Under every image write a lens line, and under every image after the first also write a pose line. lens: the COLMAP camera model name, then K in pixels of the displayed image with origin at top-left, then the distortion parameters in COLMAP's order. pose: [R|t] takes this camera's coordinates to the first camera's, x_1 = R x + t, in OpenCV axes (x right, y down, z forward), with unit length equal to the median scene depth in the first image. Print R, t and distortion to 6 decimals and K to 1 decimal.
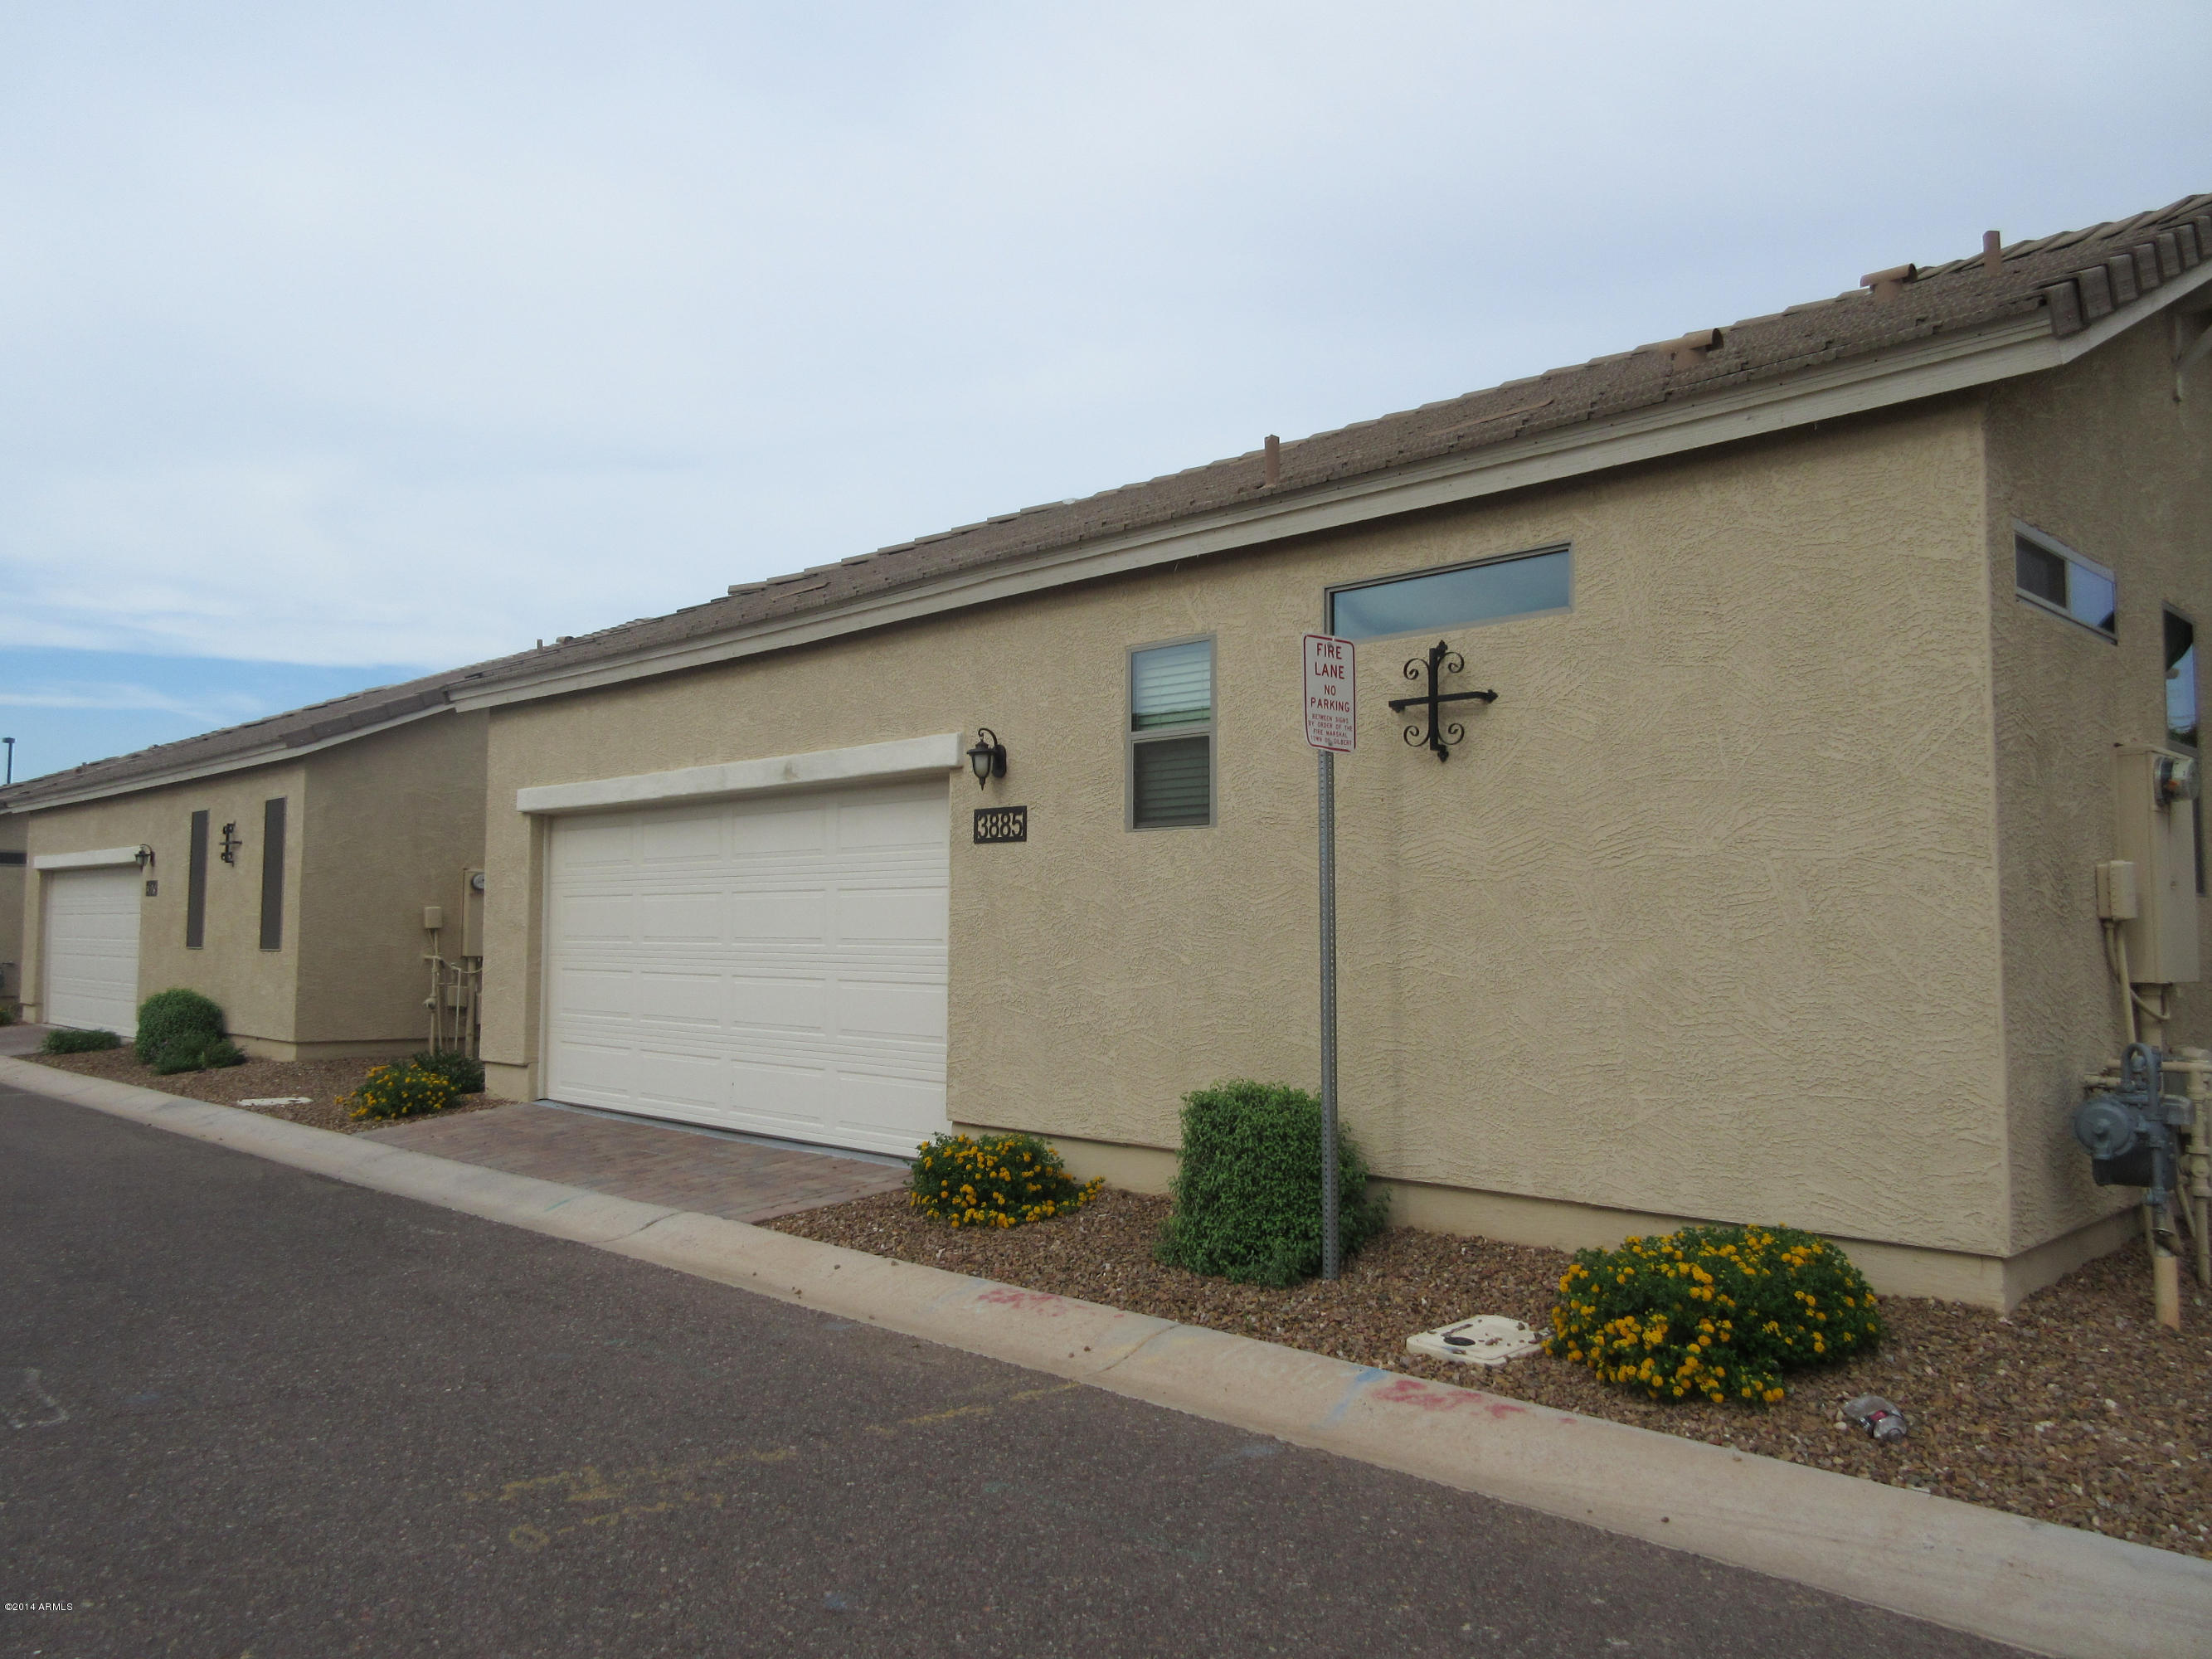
lens RADIAL K [[1665.0, 0, 1106.0], [0, 1665.0, 829.5], [0, 0, 1]] dist [0.006343, 0.003840]
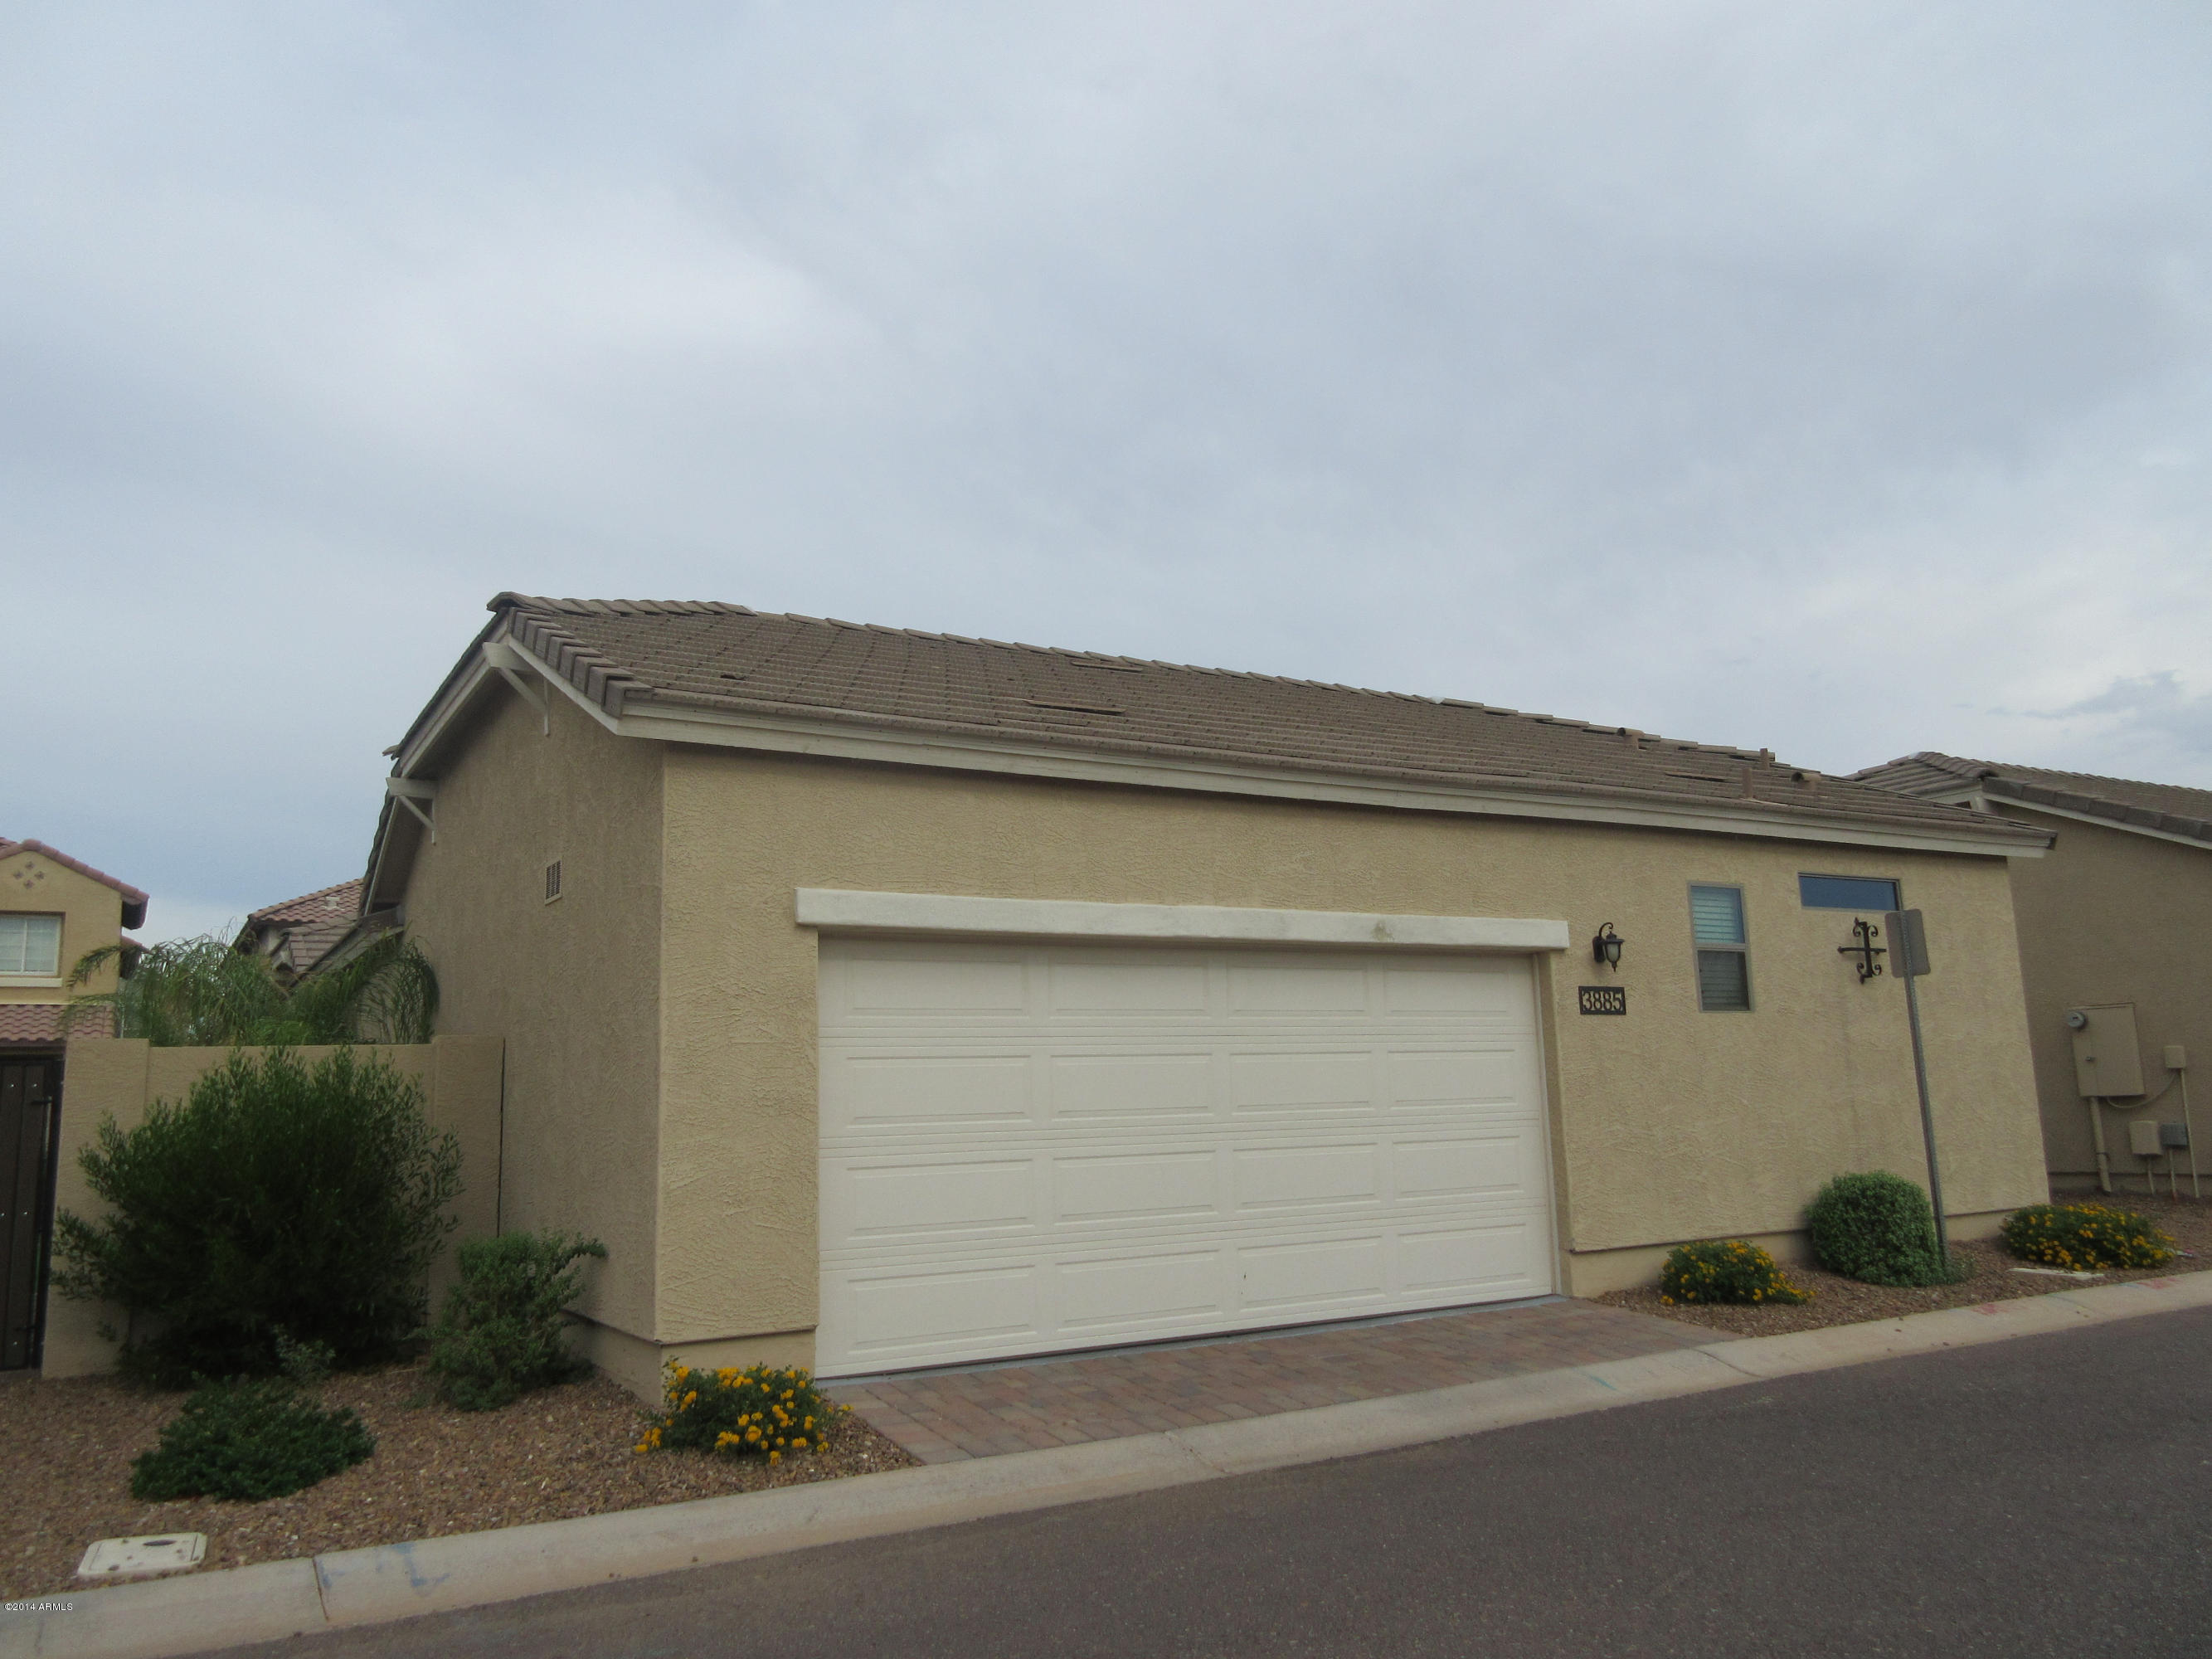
lens RADIAL K [[1665.0, 0, 1106.0], [0, 1665.0, 829.5], [0, 0, 1]] dist [0.006343, 0.003840]
pose [[0.242567, 0.152640, 0.958051, -1.377164], [-0.027353, 0.988228, -0.150523, 0.069100], [-0.969749, 0.010306, 0.243886, 1.058777]]
